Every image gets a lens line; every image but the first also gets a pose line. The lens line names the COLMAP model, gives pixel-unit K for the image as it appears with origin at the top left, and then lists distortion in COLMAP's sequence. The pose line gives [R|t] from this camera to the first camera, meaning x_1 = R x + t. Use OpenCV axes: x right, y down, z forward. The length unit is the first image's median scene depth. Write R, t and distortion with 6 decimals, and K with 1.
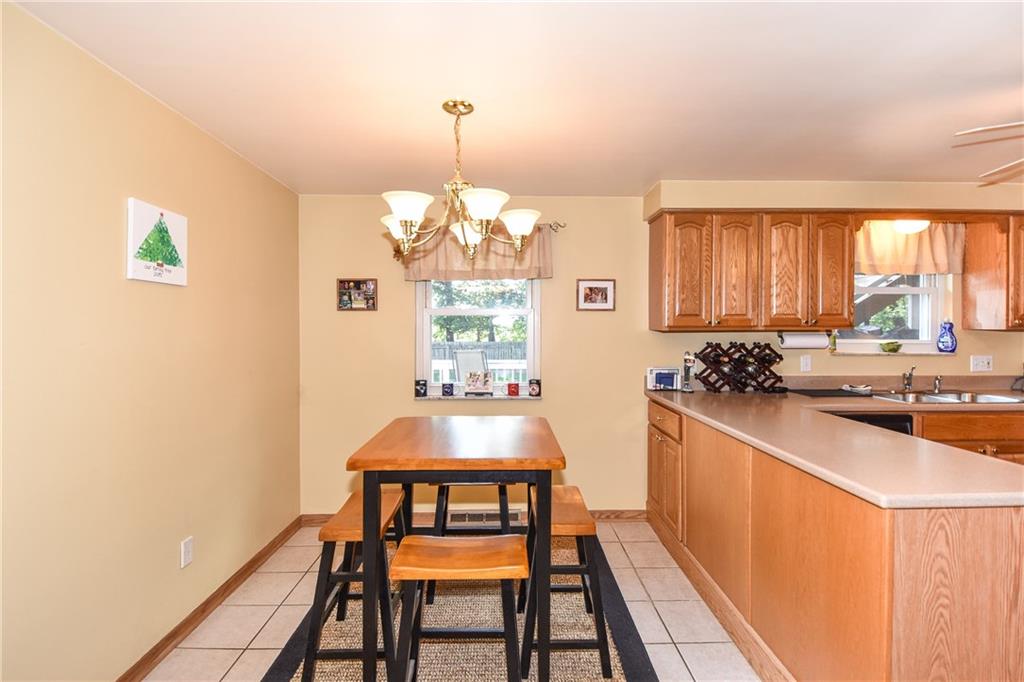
lens RADIAL K [[454.8, 0, 513.7], [0, 454.8, 326.1], [0, 0, 1]] dist [0.012426, -0.005353]
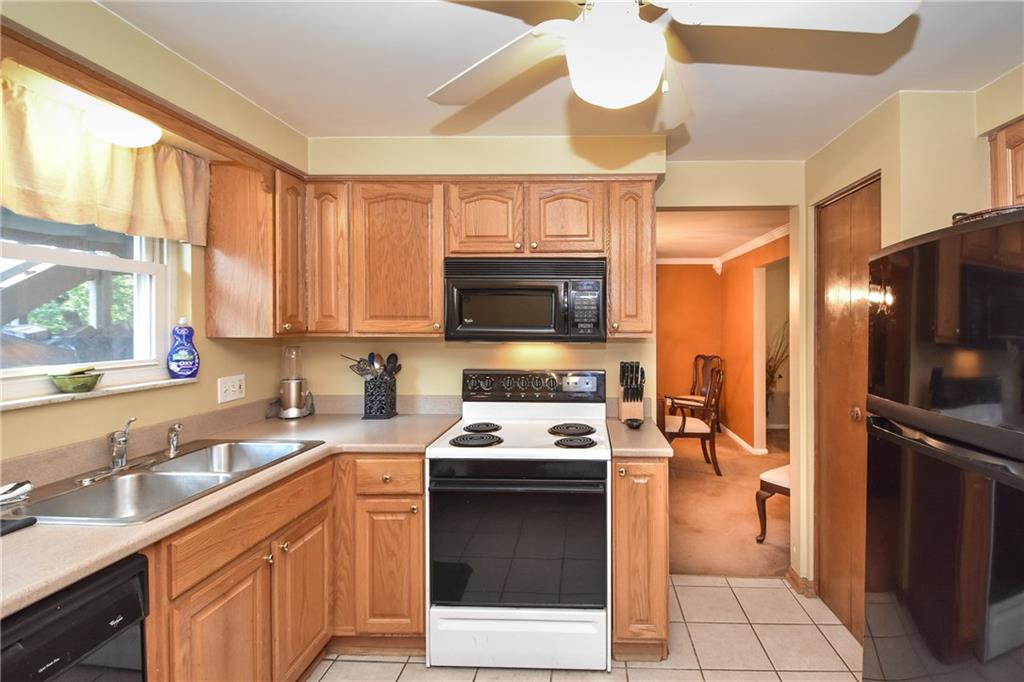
lens RADIAL K [[454.8, 0, 564.7], [0, 454.8, 327.8], [0, 0, 1]] dist [0.012426, -0.005353]
pose [[0.047266, -0.012886, 0.998799, 0.390029], [-0.001338, 0.999915, 0.012964, -0.015239], [-0.998881, -0.001950, 0.047245, 0.492669]]
